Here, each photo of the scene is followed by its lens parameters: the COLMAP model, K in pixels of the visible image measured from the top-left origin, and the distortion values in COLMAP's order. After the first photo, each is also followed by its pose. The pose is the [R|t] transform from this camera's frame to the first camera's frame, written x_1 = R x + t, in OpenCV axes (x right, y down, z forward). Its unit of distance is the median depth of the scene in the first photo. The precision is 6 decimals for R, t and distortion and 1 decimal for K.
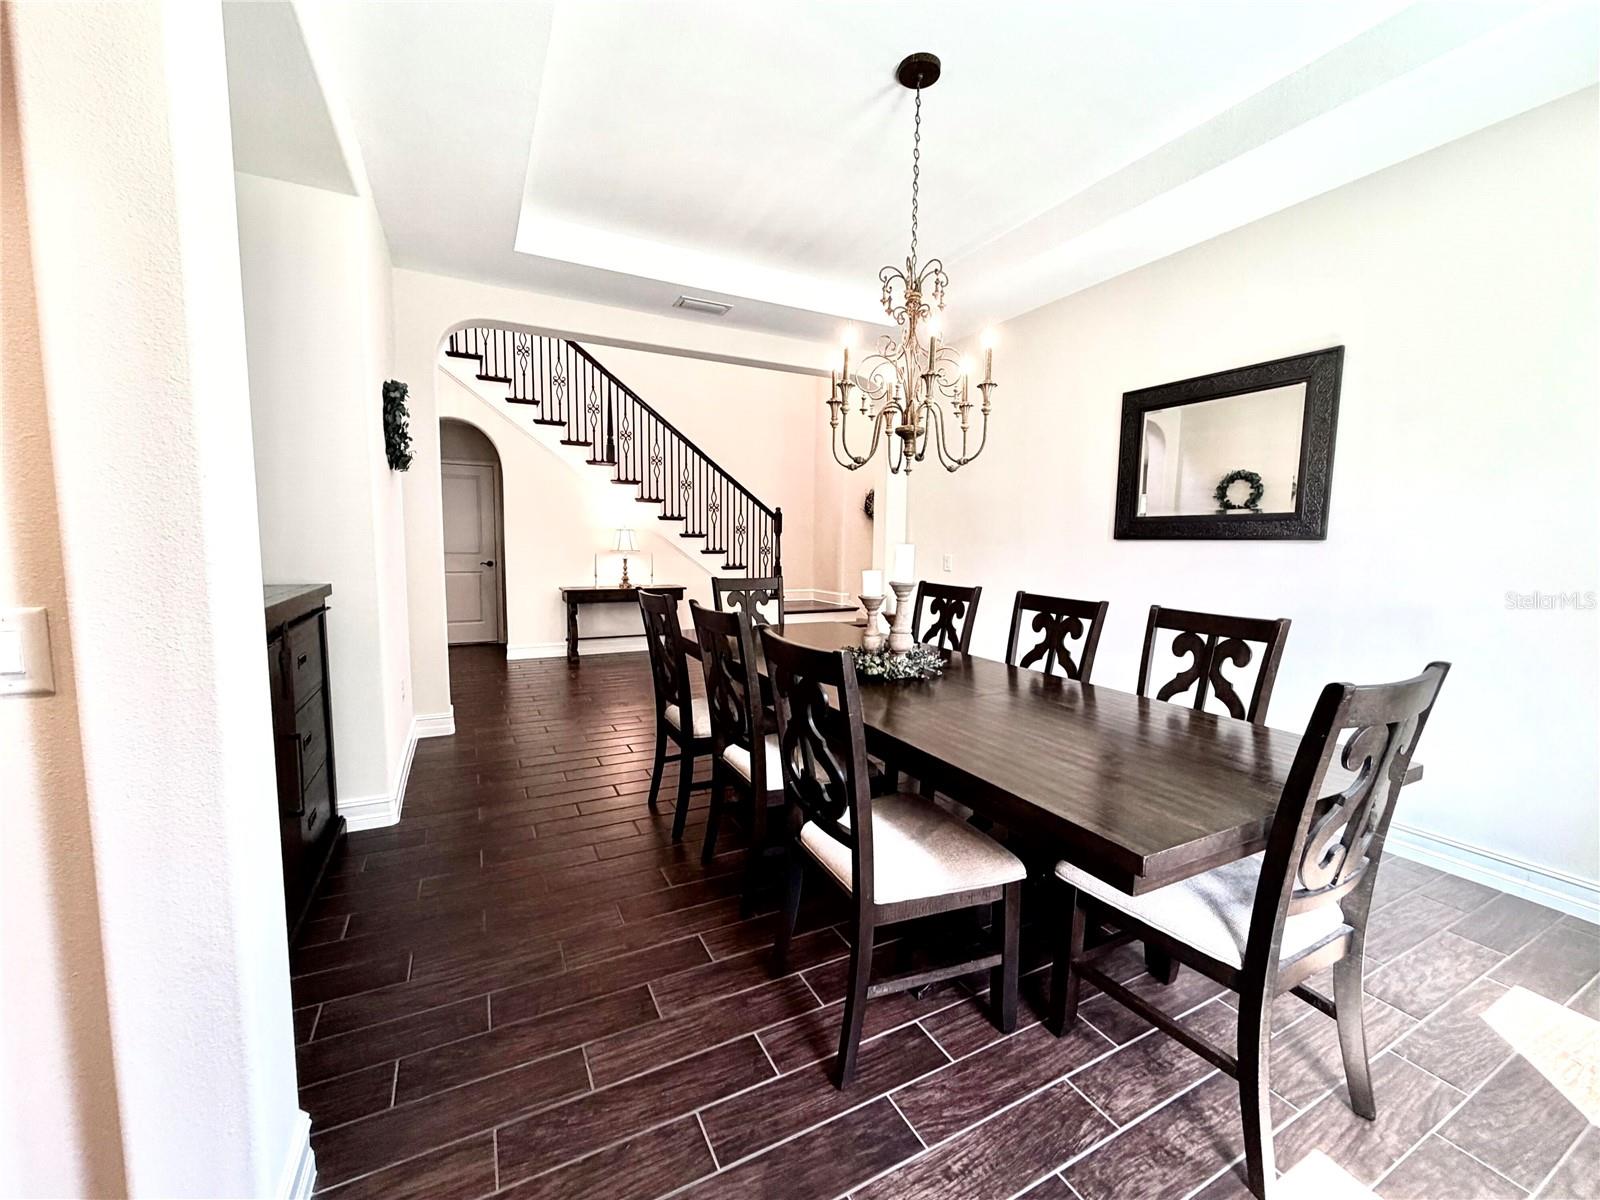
lens RADIAL K [[639.0, 0, 798.3], [0, 639.0, 601.2], [0, 0, 1]] dist [-0.000354, 0.000109]
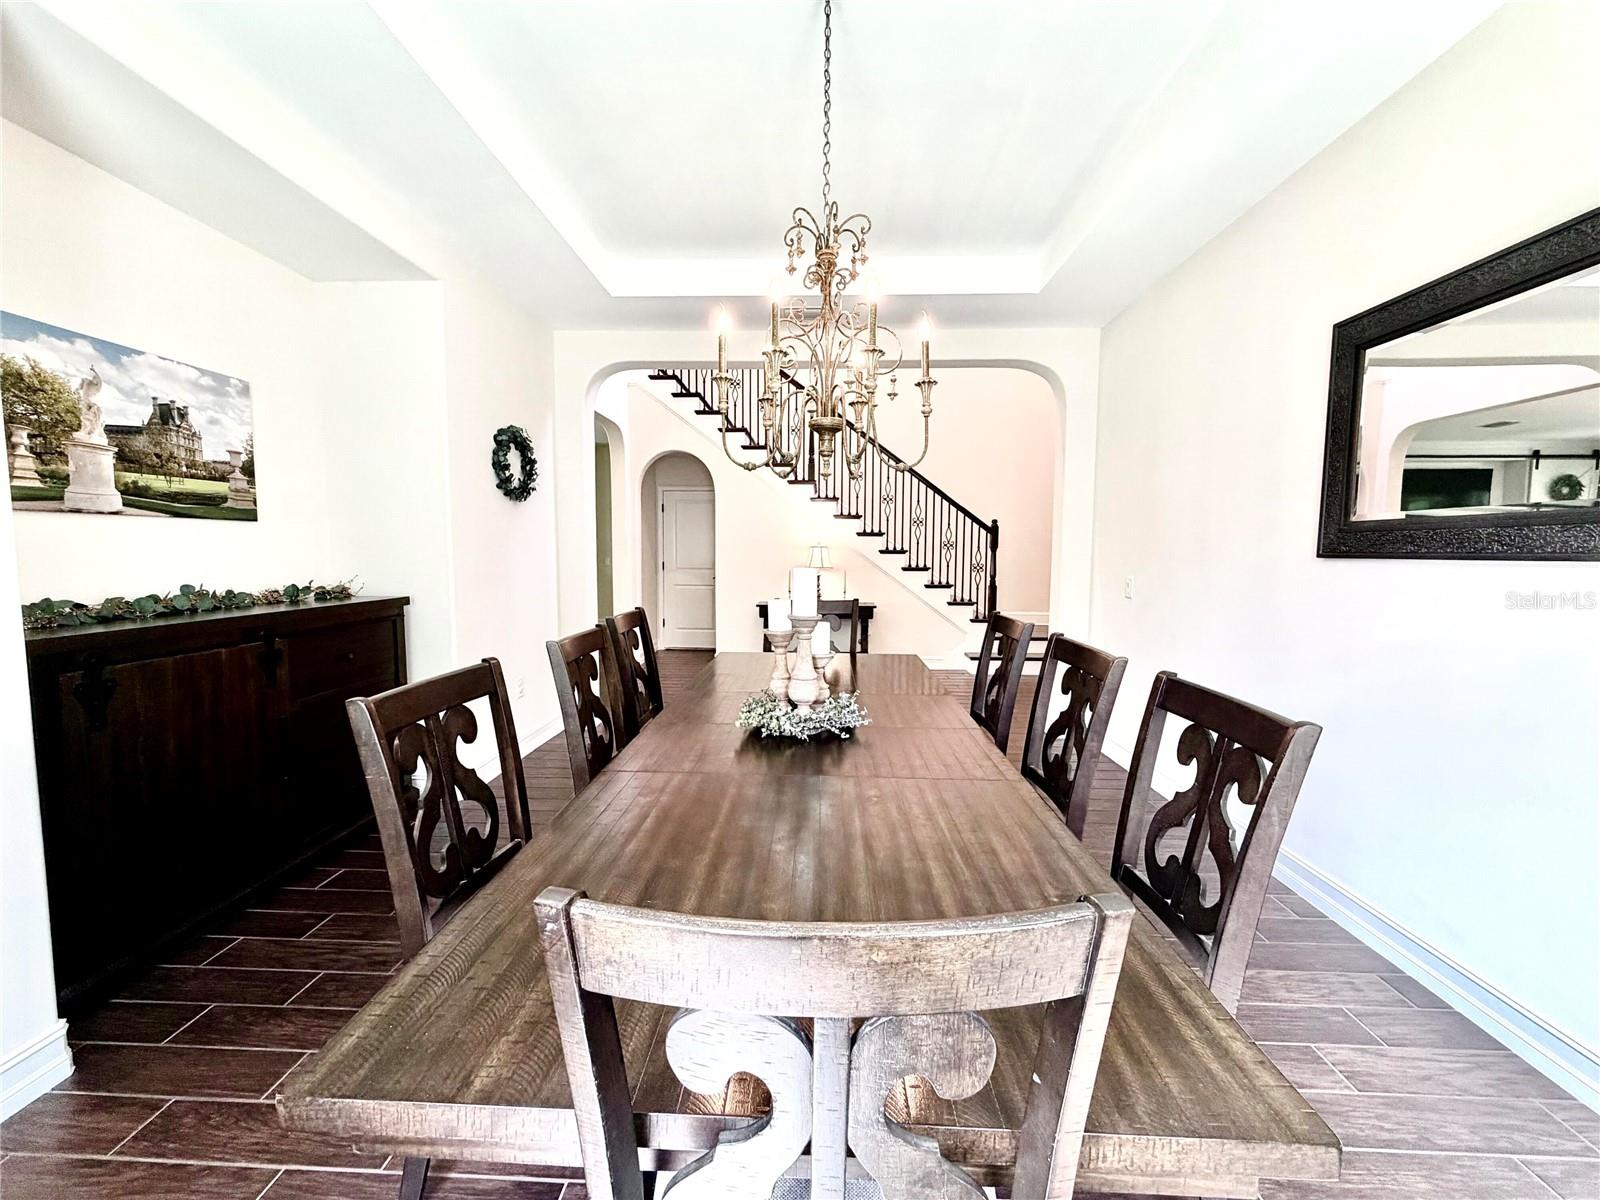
lens RADIAL K [[639.0, 0, 798.0], [0, 639.0, 600.5], [0, 0, 1]] dist [-0.000354, 0.000109]
pose [[0.867373, 0.032275, -0.496611, 0.201134], [-0.043459, 0.998995, -0.010980, -0.014575], [0.495757, 0.031106, 0.867904, 0.111482]]
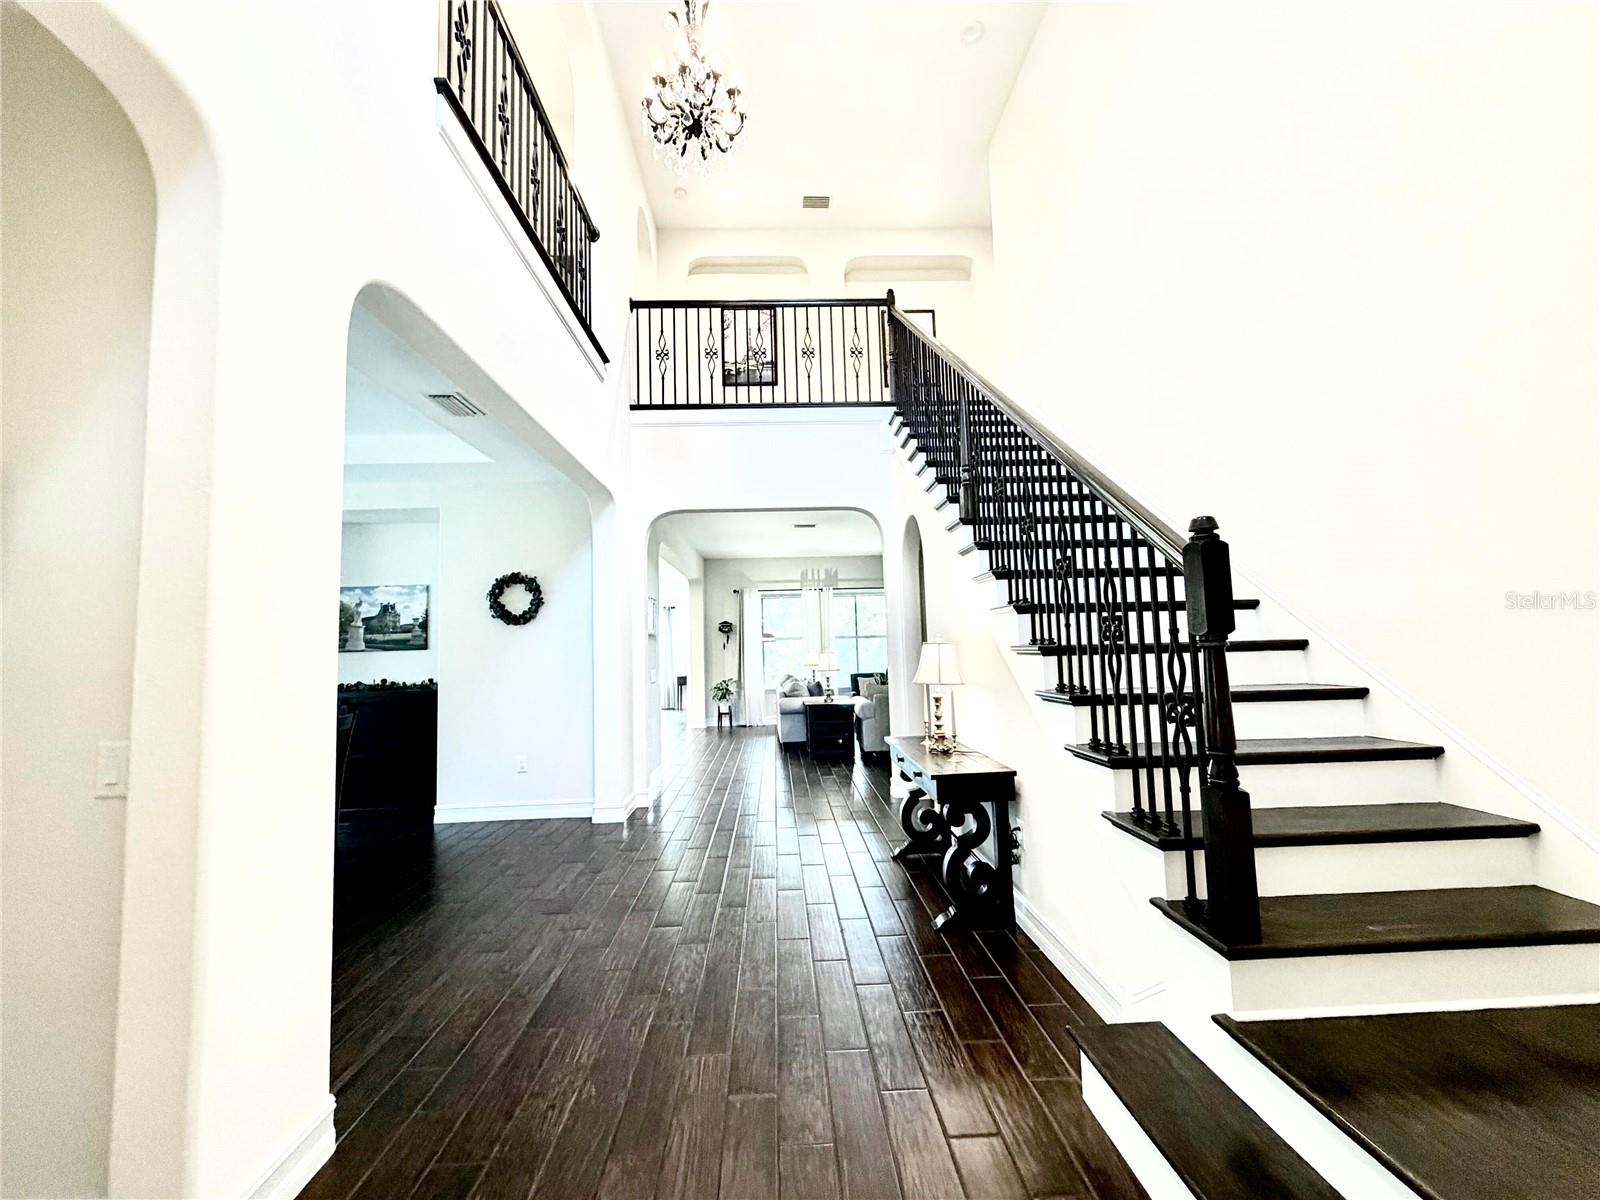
lens RADIAL K [[639.0, 0, 796.7], [0, 639.0, 605.6], [0, 0, 1]] dist [-0.000354, 0.000109]
pose [[-0.429990, -0.066134, -0.900408, 0.259492], [-0.060958, 0.997164, -0.044131, -0.107382], [0.900773, 0.035912, -0.432803, 1.129045]]
